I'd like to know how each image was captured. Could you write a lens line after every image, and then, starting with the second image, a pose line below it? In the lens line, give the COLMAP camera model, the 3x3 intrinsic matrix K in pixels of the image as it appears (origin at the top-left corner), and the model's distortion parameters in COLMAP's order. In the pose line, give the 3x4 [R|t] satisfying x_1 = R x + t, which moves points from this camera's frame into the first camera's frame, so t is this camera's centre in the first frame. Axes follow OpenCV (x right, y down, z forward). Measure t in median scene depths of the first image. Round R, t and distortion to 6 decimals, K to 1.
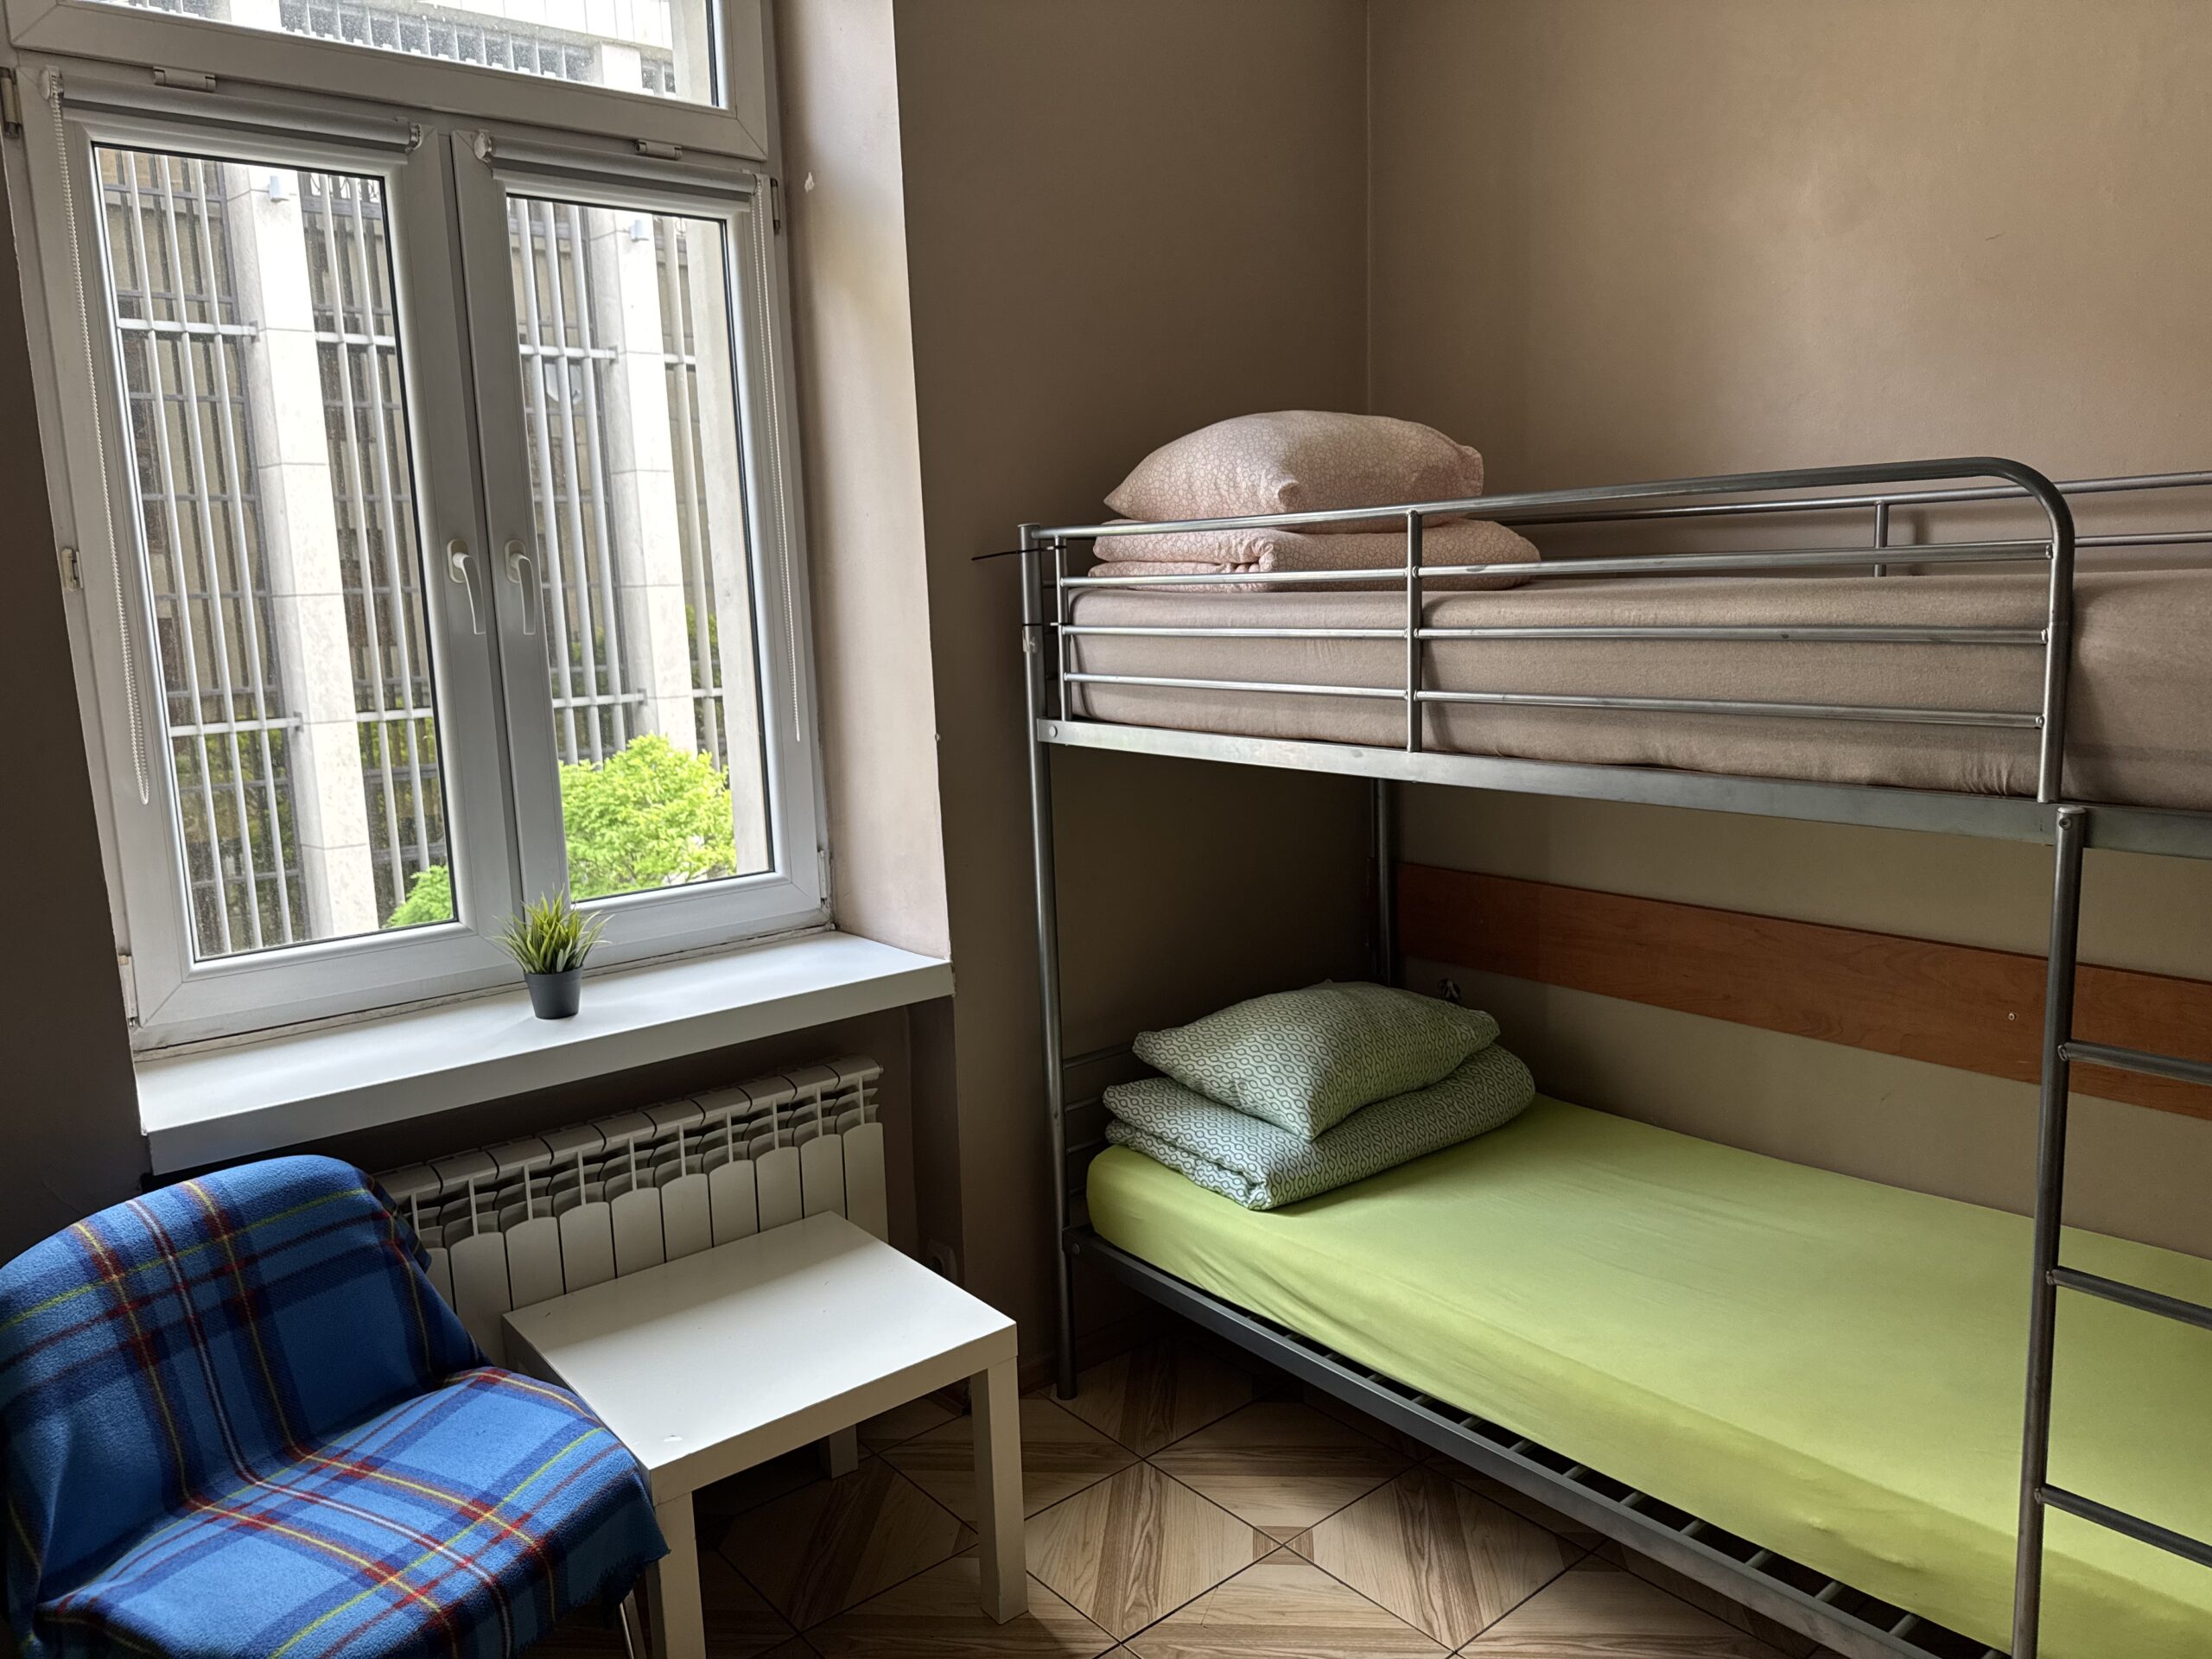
lens RADIAL K [[1589.8, 0, 1087.6], [0, 1589.8, 806.0], [0, 0, 1]] dist [0.055950, -0.031059]
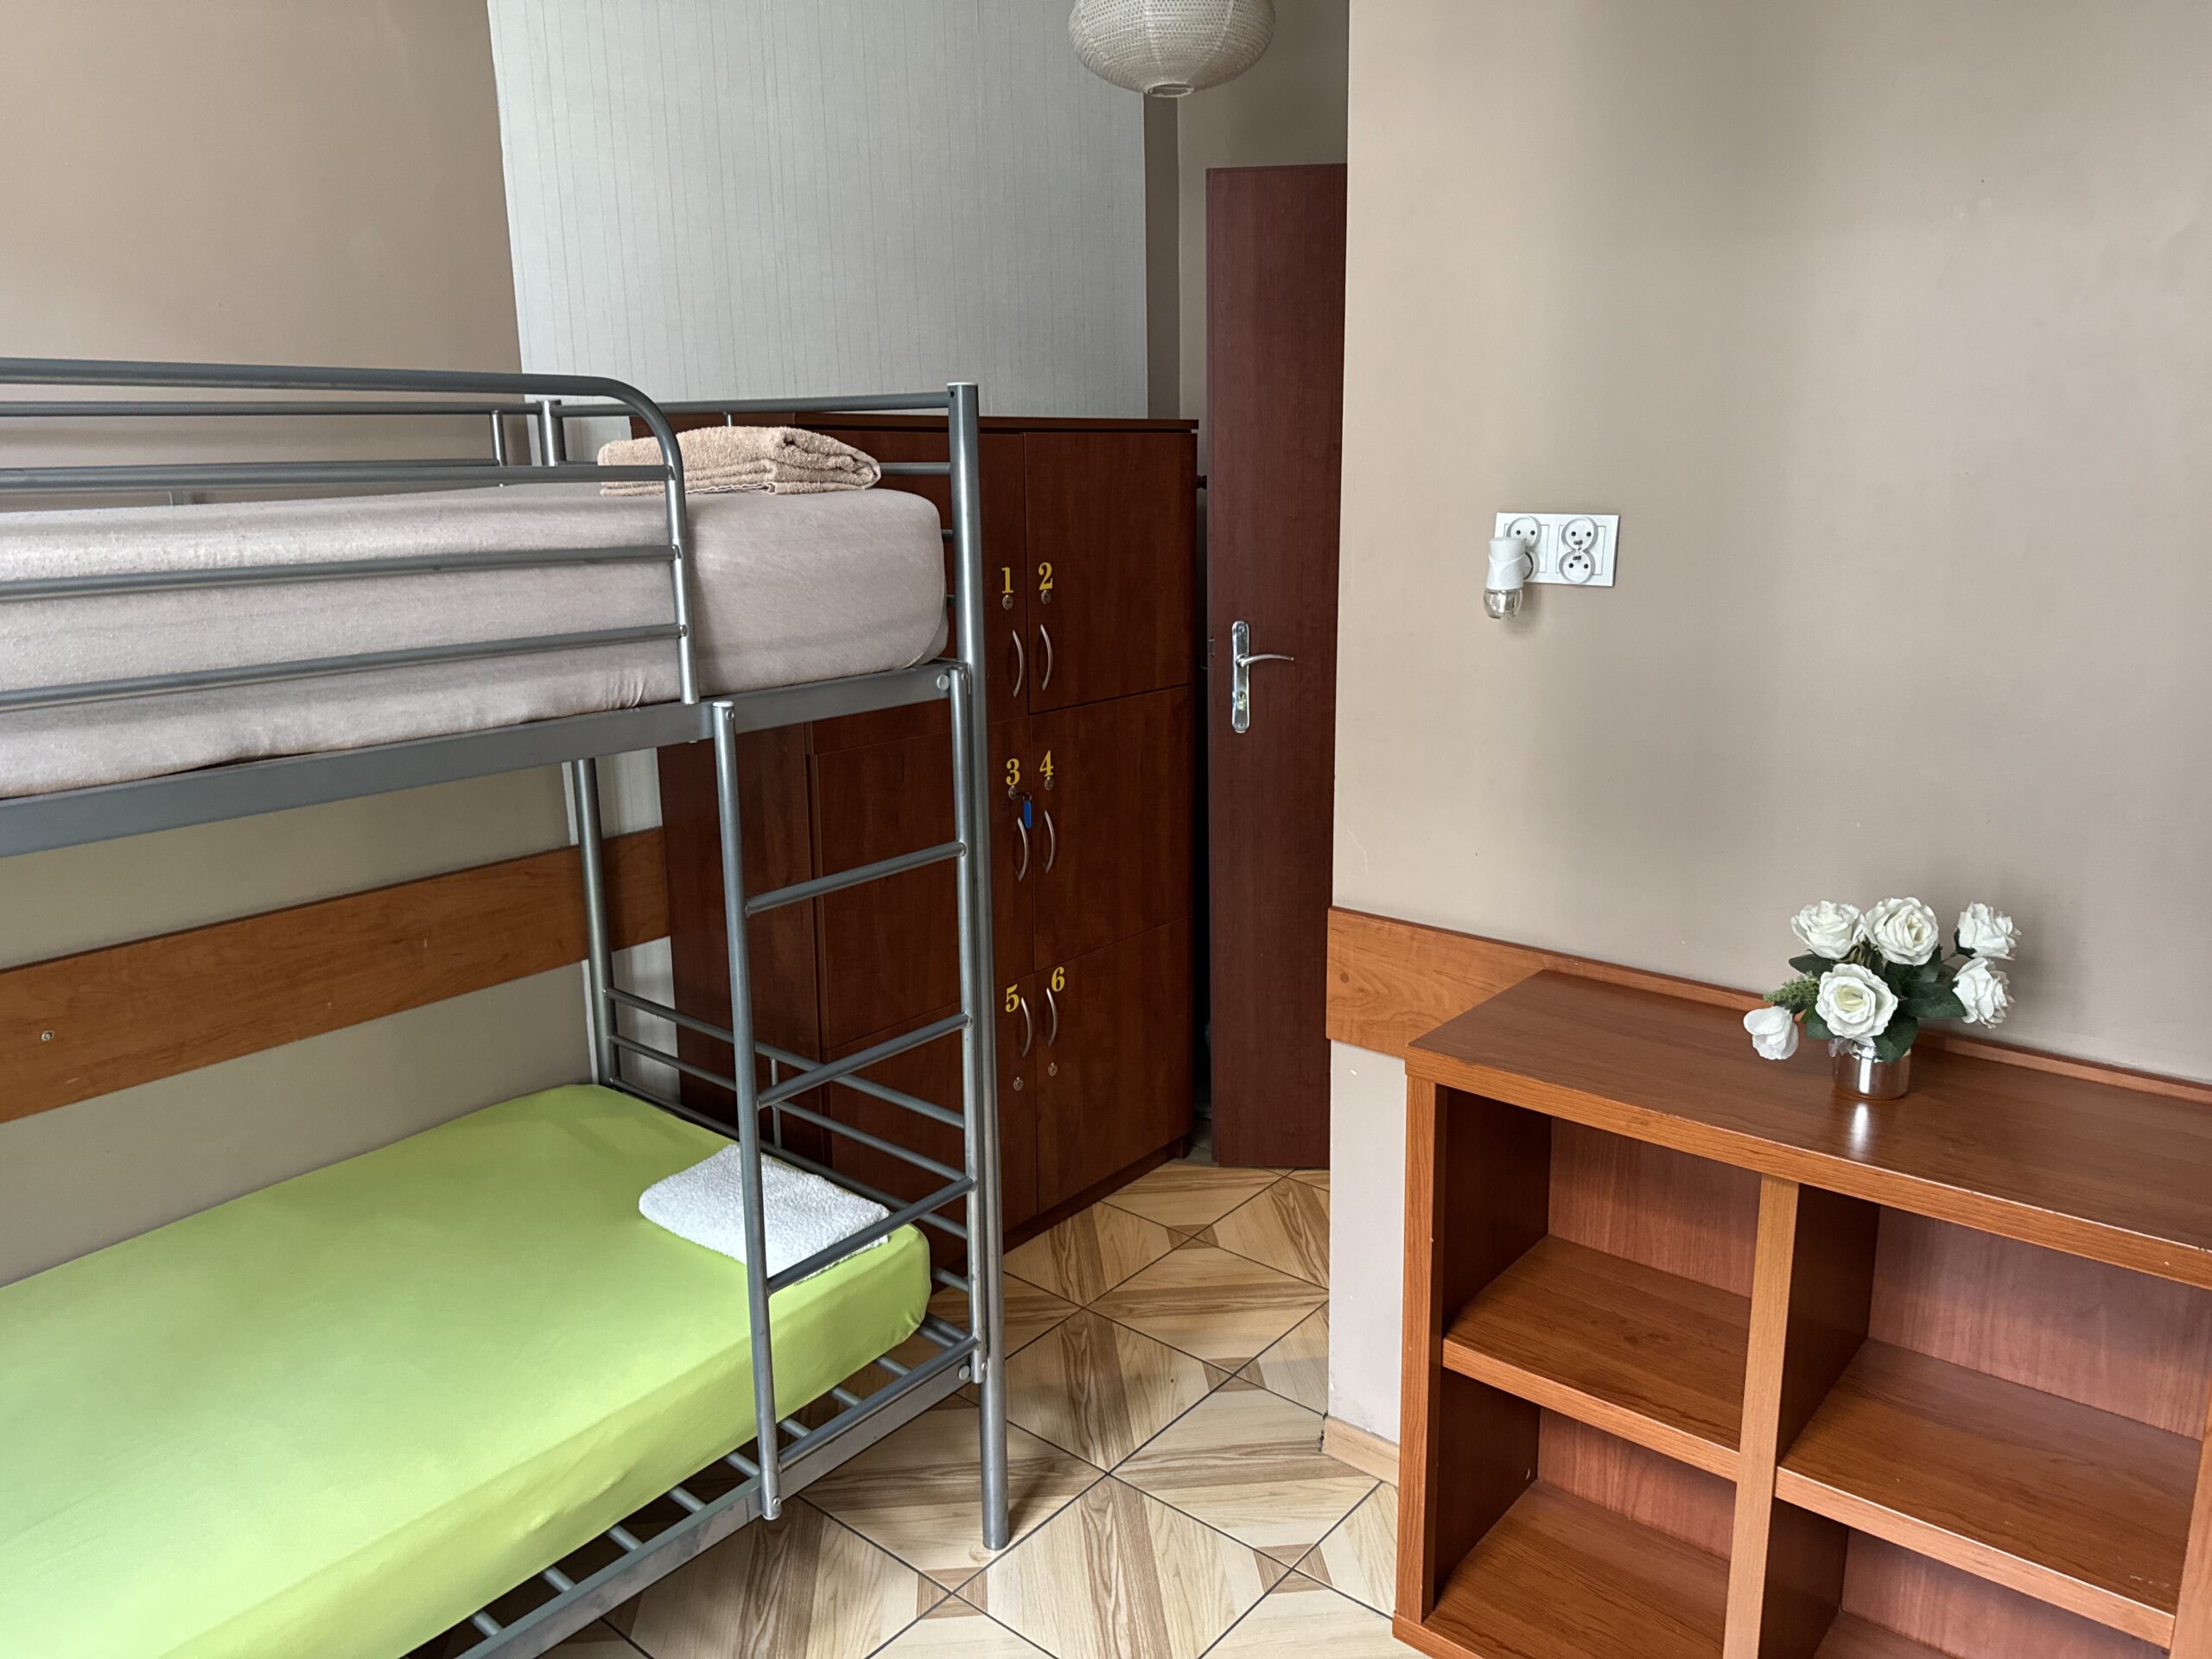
lens RADIAL K [[1589.8, 0, 1107.9], [0, 1589.8, 814.6], [0, 0, 1]] dist [0.055950, -0.031059]
pose [[-0.188953, -0.180430, 0.965268, -0.599745], [0.161057, 0.963970, 0.211715, -0.129747], [-0.968689, 0.195467, -0.153086, 1.026940]]
